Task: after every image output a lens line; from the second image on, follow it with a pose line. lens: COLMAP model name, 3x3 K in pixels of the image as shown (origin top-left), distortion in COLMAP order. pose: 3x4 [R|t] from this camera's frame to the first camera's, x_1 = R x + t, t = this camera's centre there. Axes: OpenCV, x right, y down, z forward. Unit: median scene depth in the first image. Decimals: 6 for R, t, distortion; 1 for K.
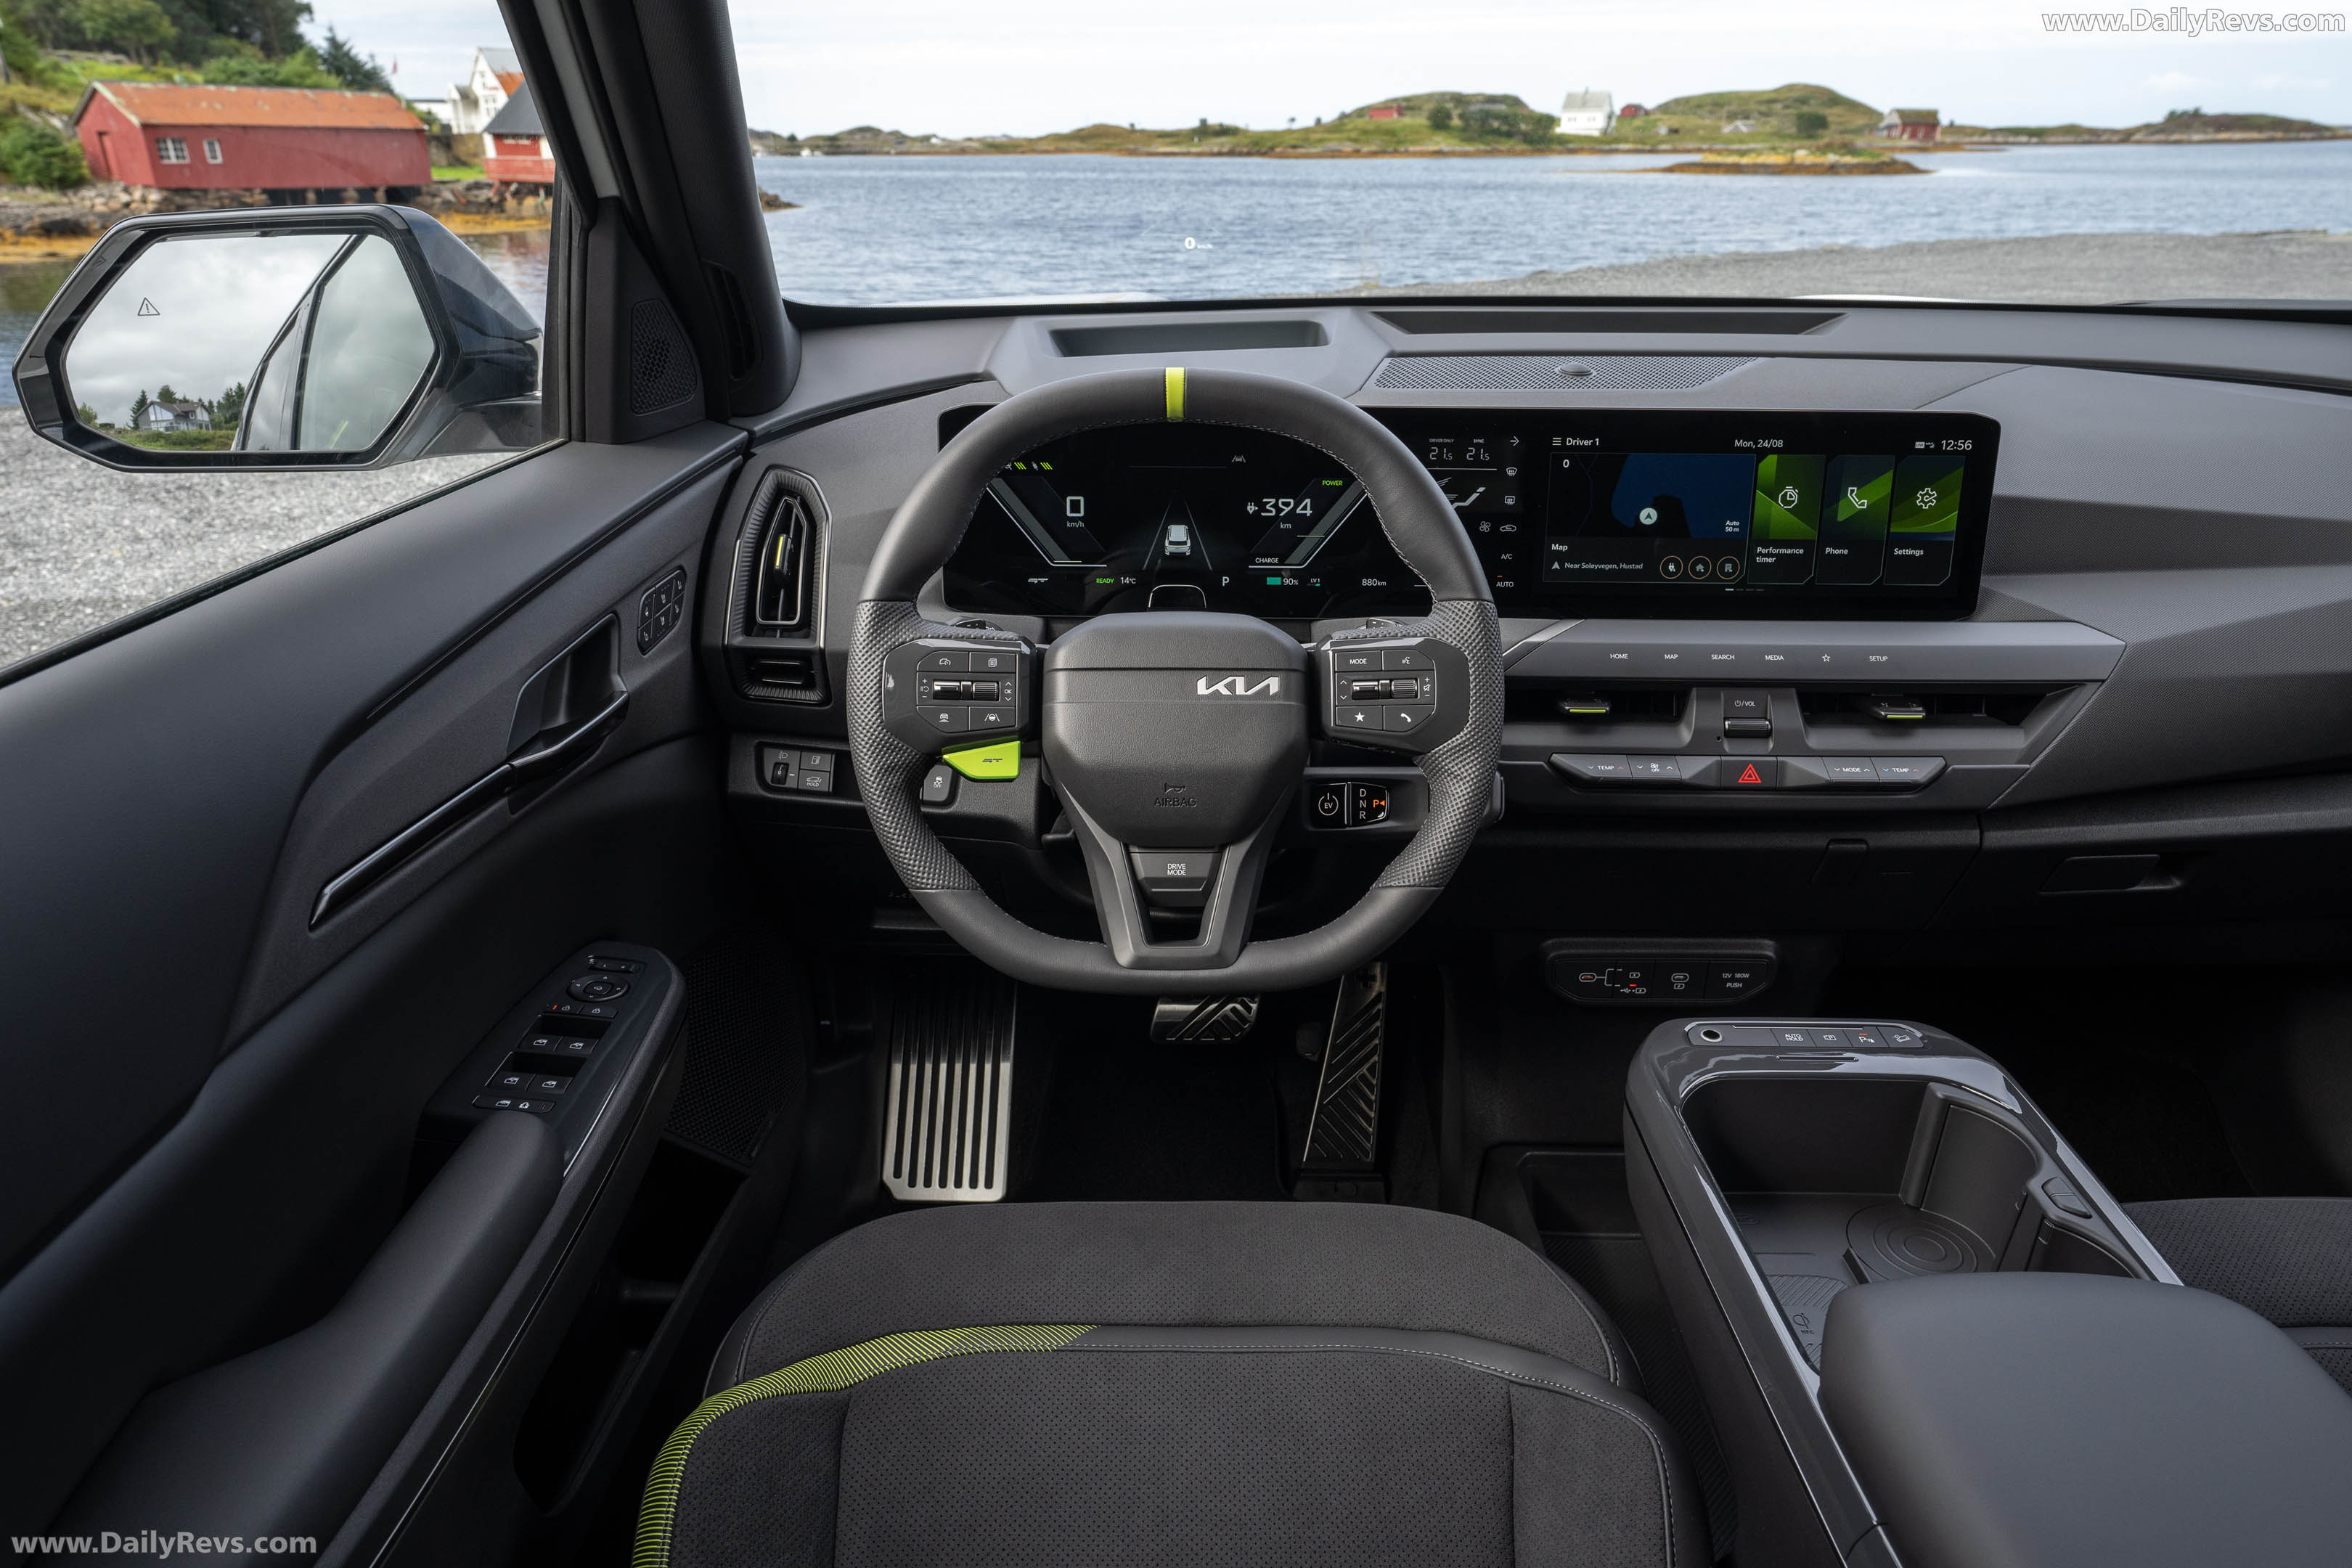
lens RADIAL K [[1600.8, 0, 1176.3], [0, 1600.8, 789.9], [0, 0, 1]] dist [-0.021183, 0.056771]
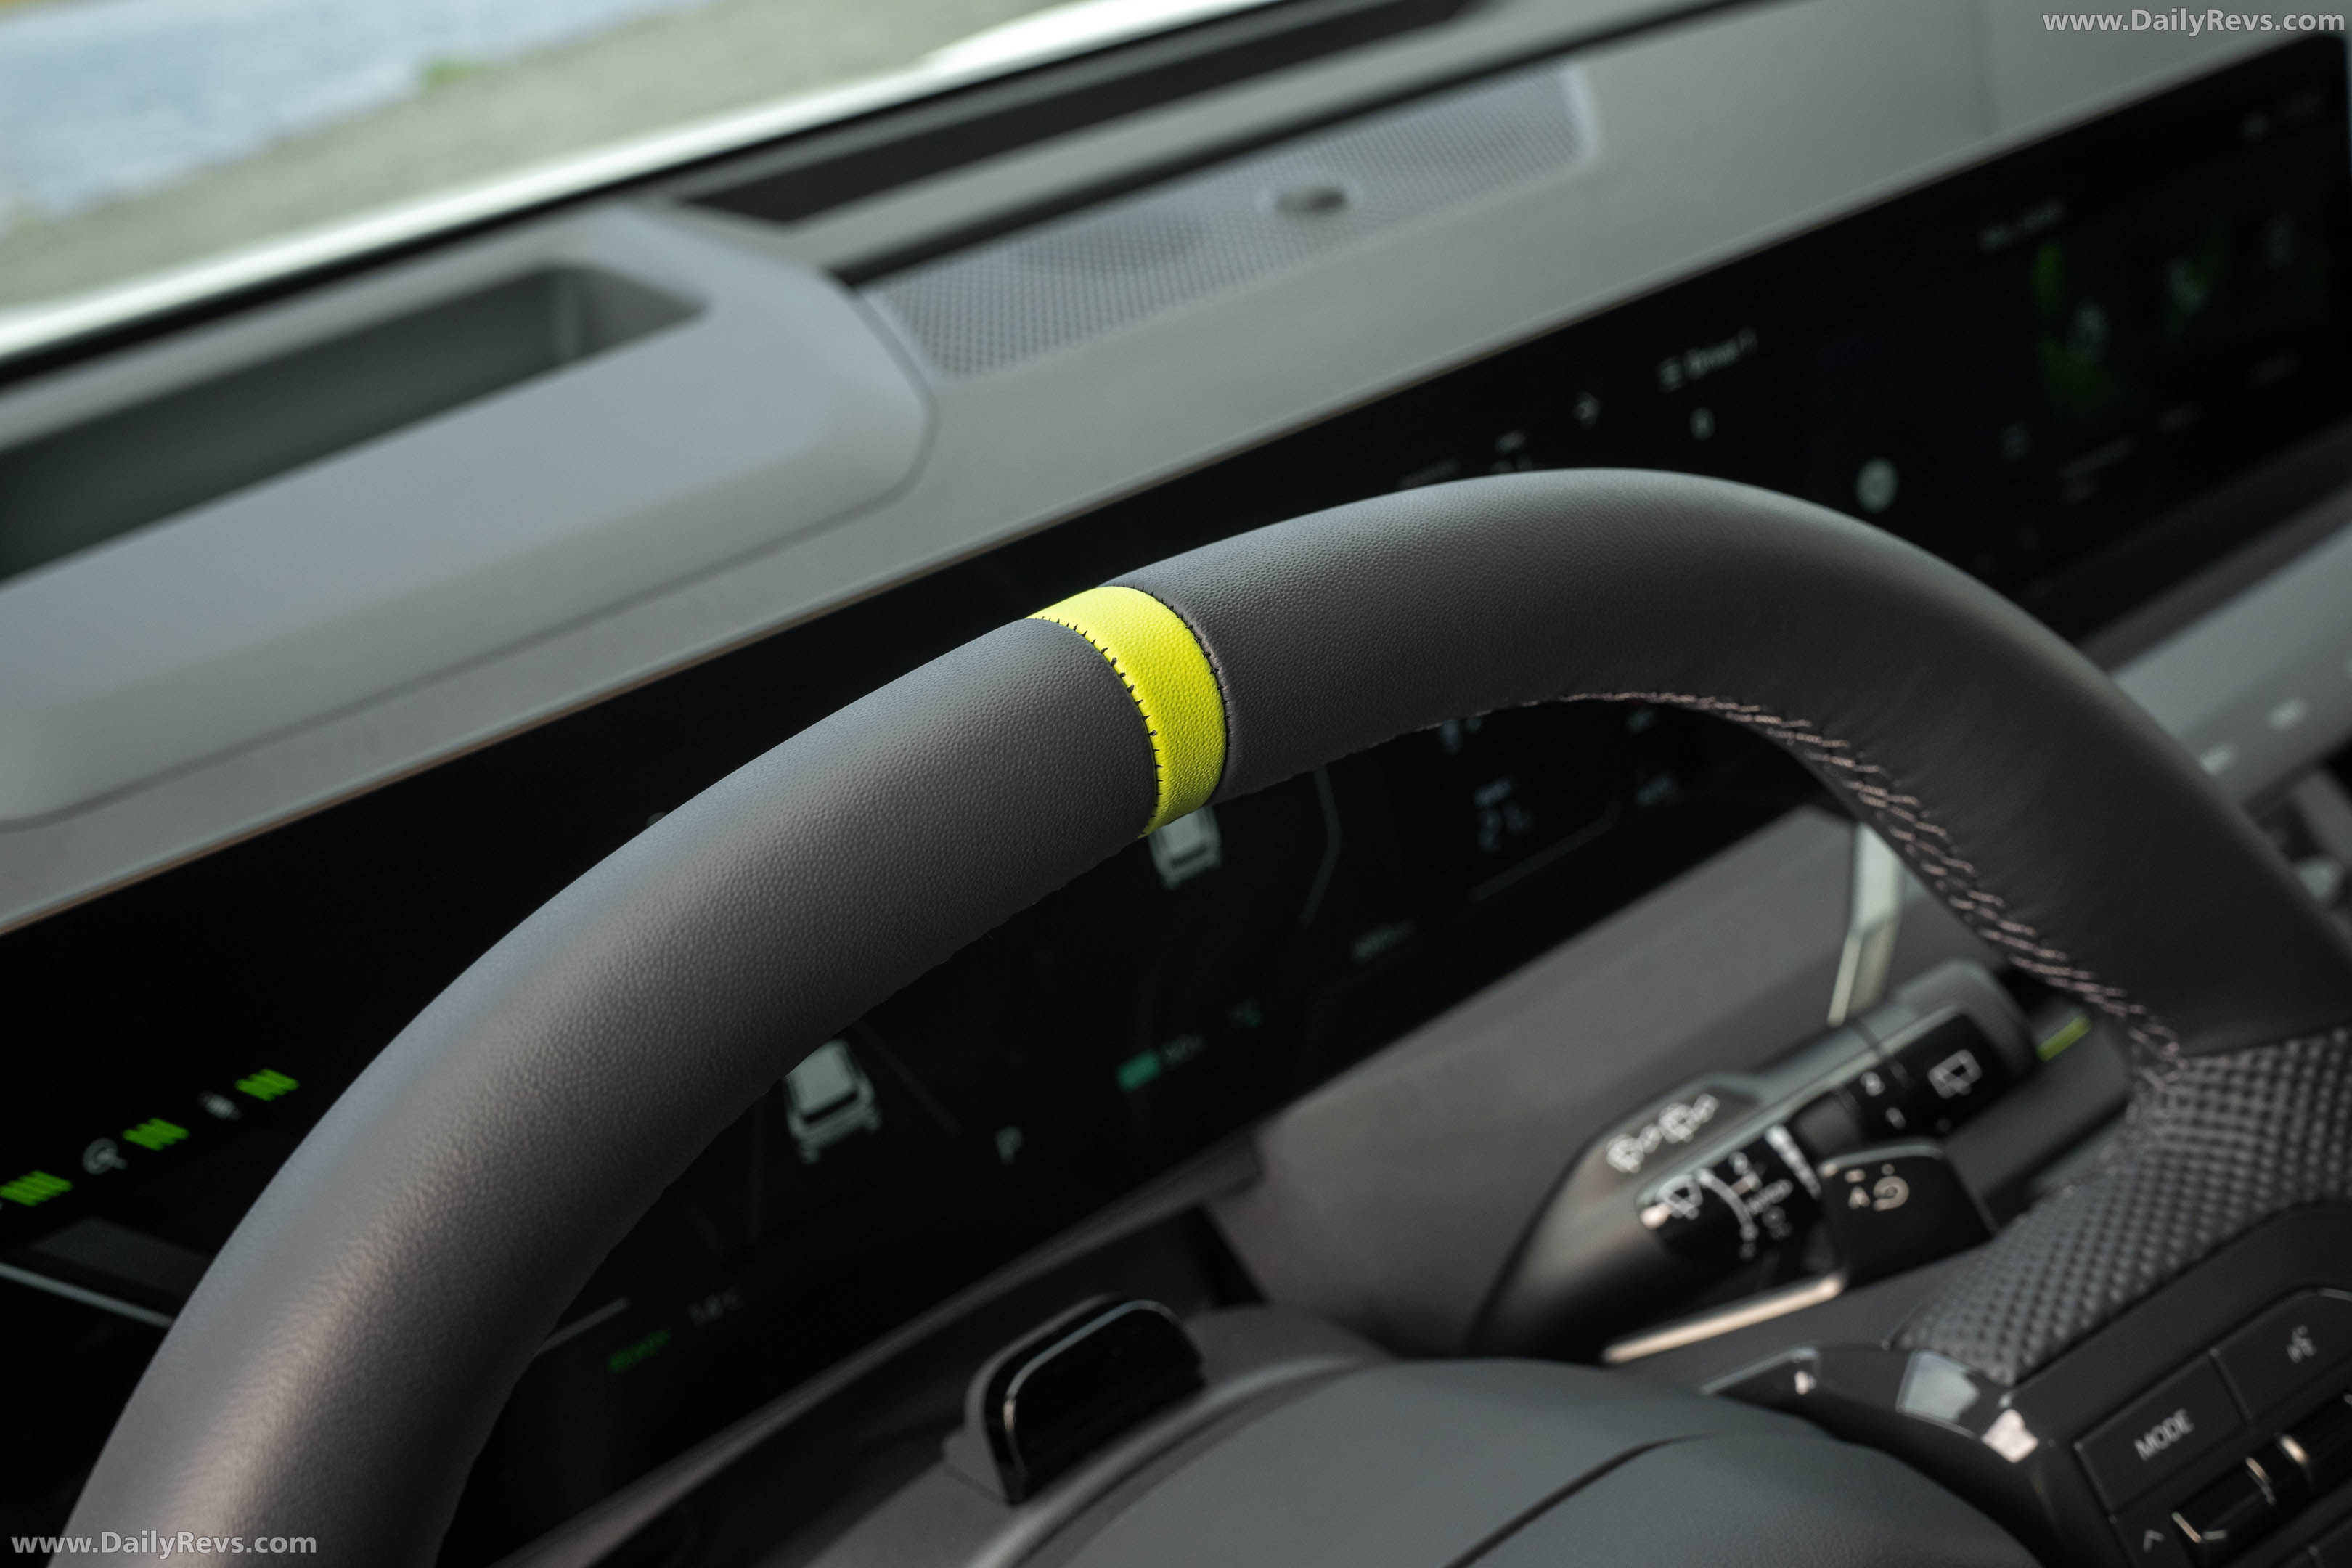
lens RADIAL K [[2119.6, 0, 1175.1], [0, 2119.6, 798.6], [0, 0, 1]] dist [0.033771, 0.026001]
pose [[0.790276, -0.390792, 0.471960, -0.108054], [0.386890, 0.915513, 0.110233, -0.224616], [-0.475164, 0.095482, 0.874701, 0.642474]]
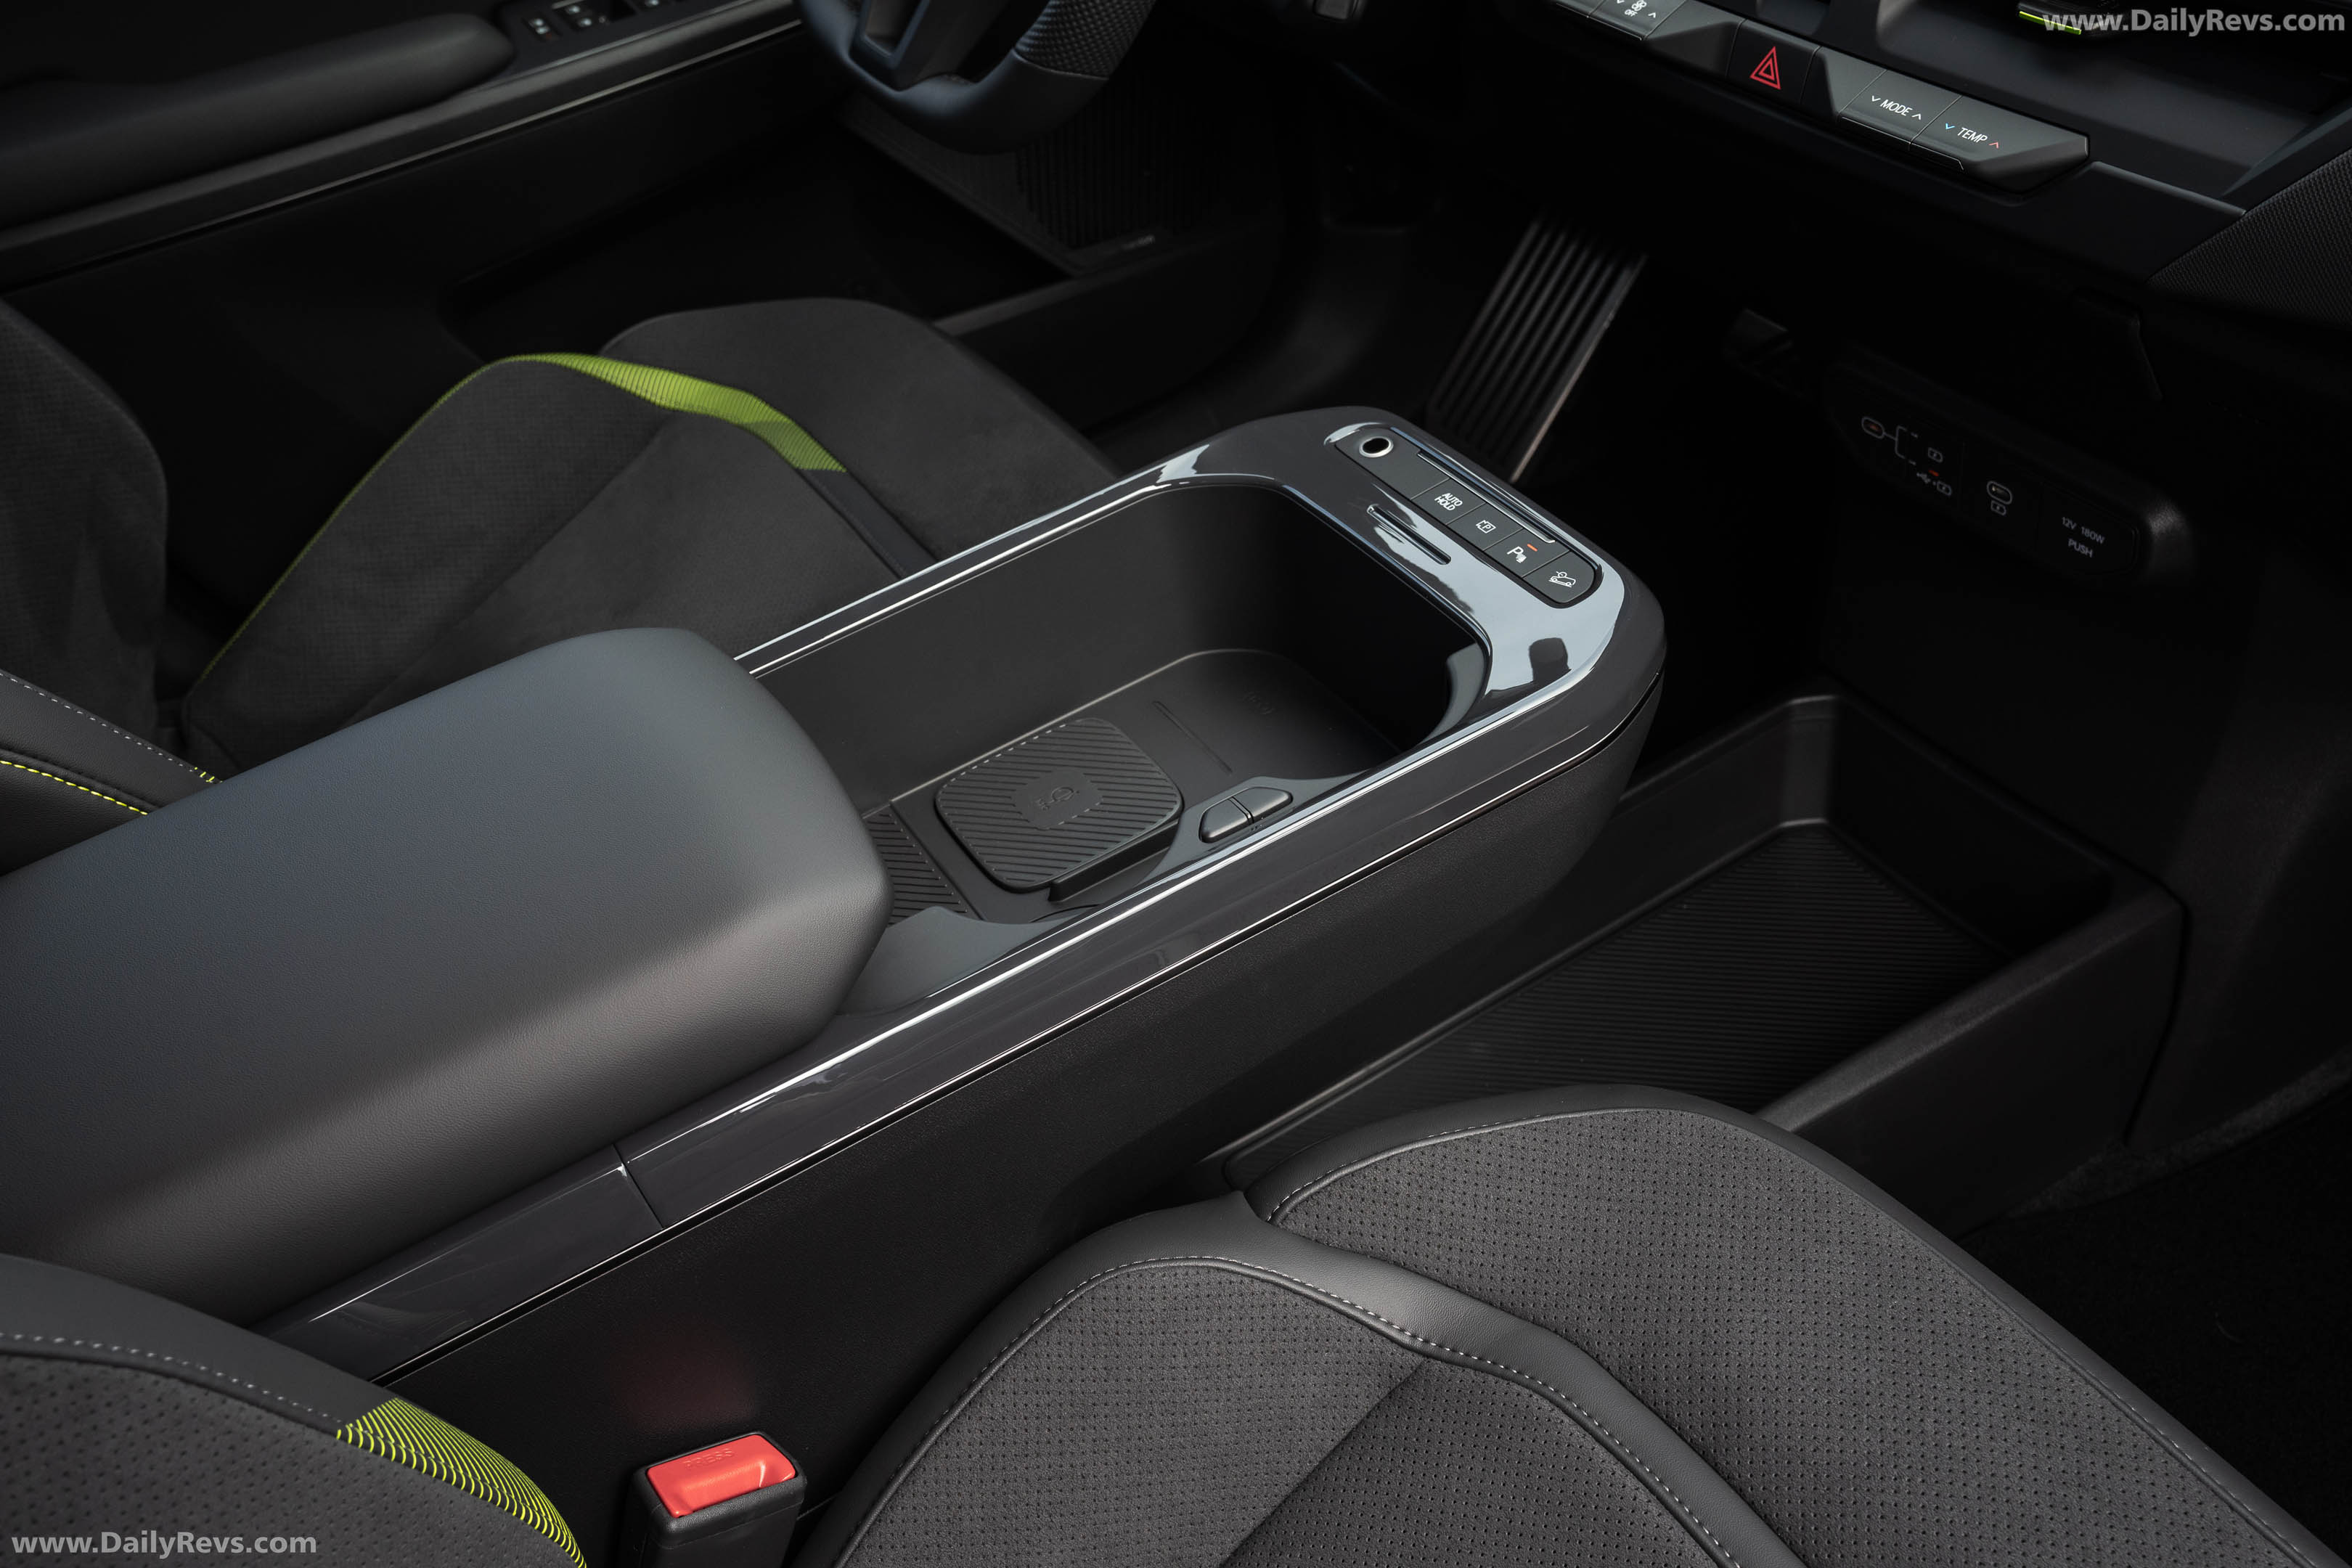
lens RADIAL K [[2119.6, 0, 1175.1], [0, 2119.6, 798.6], [0, 0, 1]] dist [0.033771, 0.026001]
pose [[0.500510, 0.499516, -0.707088, 0.848207], [-0.189145, 0.860116, 0.473735, -0.095098], [0.844816, -0.103367, 0.524977, 0.429911]]
